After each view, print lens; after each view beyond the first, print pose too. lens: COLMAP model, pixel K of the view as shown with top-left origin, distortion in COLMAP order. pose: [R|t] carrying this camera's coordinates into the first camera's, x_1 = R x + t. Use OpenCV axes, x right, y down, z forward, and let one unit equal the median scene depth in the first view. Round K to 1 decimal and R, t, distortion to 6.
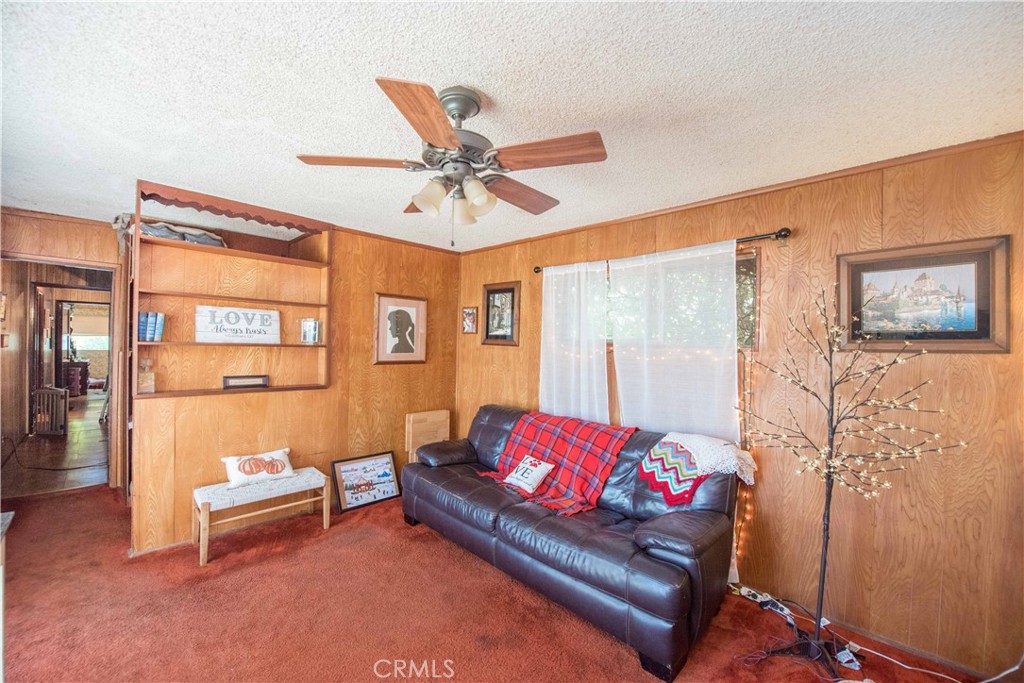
lens RADIAL K [[404.2, 0, 513.3], [0, 404.2, 342.6], [0, 0, 1]] dist [-0.018020, -0.000482]
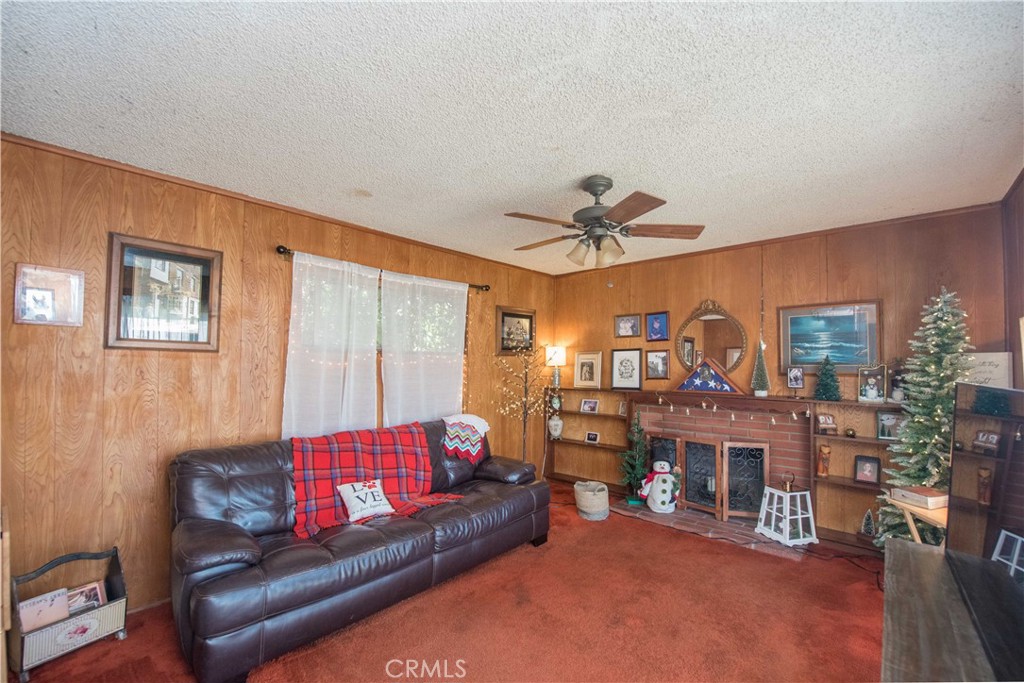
lens RADIAL K [[404.2, 0, 510.9], [0, 404.2, 352.5], [0, 0, 1]] dist [-0.018020, -0.000482]
pose [[-0.016809, 0.000145, 0.999859, -0.723507], [-0.012506, 0.999922, -0.000356, 0.004348], [-0.999781, -0.012511, -0.016806, 0.613926]]
